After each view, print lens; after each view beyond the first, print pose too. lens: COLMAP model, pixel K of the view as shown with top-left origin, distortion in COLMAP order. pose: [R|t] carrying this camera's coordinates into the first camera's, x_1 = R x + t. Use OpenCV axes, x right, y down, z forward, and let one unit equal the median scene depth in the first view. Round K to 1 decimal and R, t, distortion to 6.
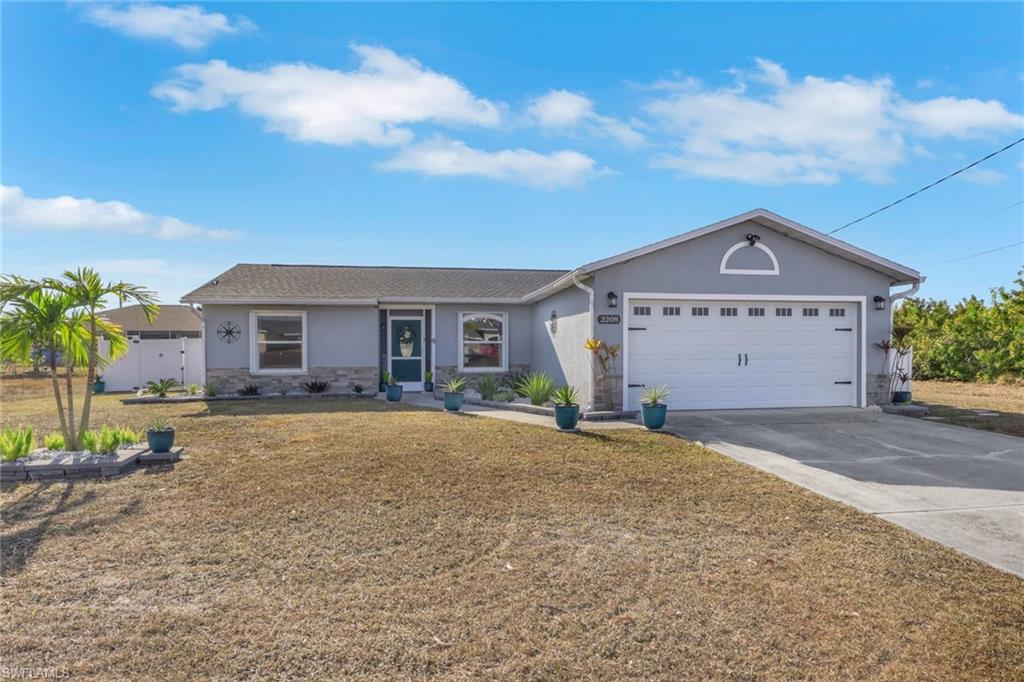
lens RADIAL K [[555.0, 0, 511.6], [0, 555.0, 350.9], [0, 0, 1]] dist [0.001889, 0.000249]
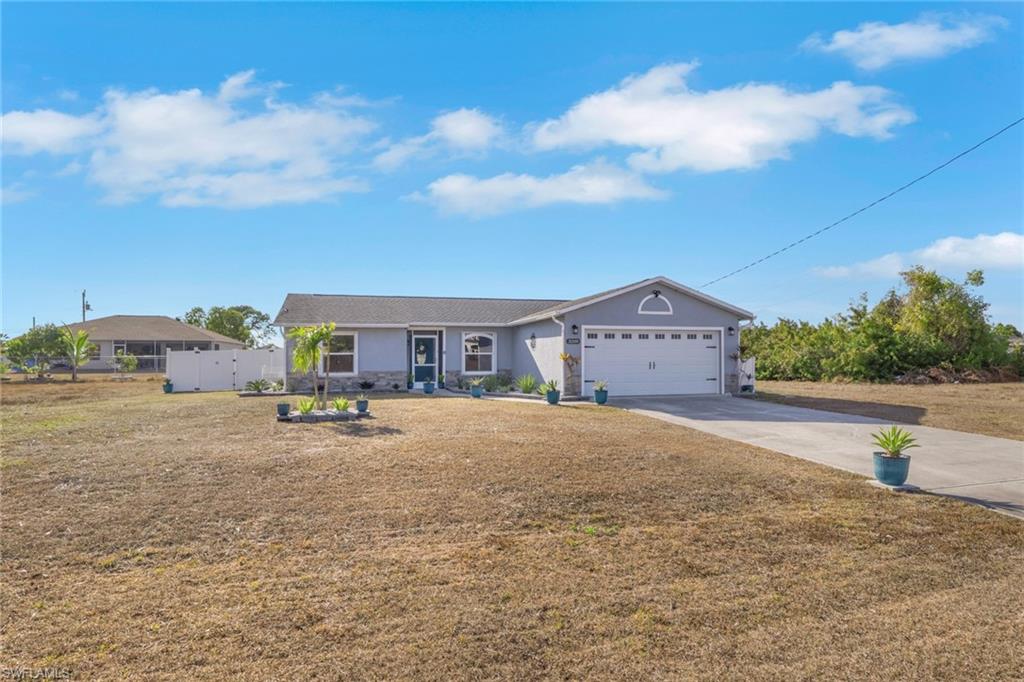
lens RADIAL K [[482.0, 0, 516.1], [0, 482.0, 350.7], [0, 0, 1]] dist [-0.000632, -0.000190]
pose [[0.995473, 0.001558, 0.095036, -0.100584], [0.000040, 0.999859, -0.016814, -0.003160], [-0.095049, 0.016742, 0.995332, -0.321525]]
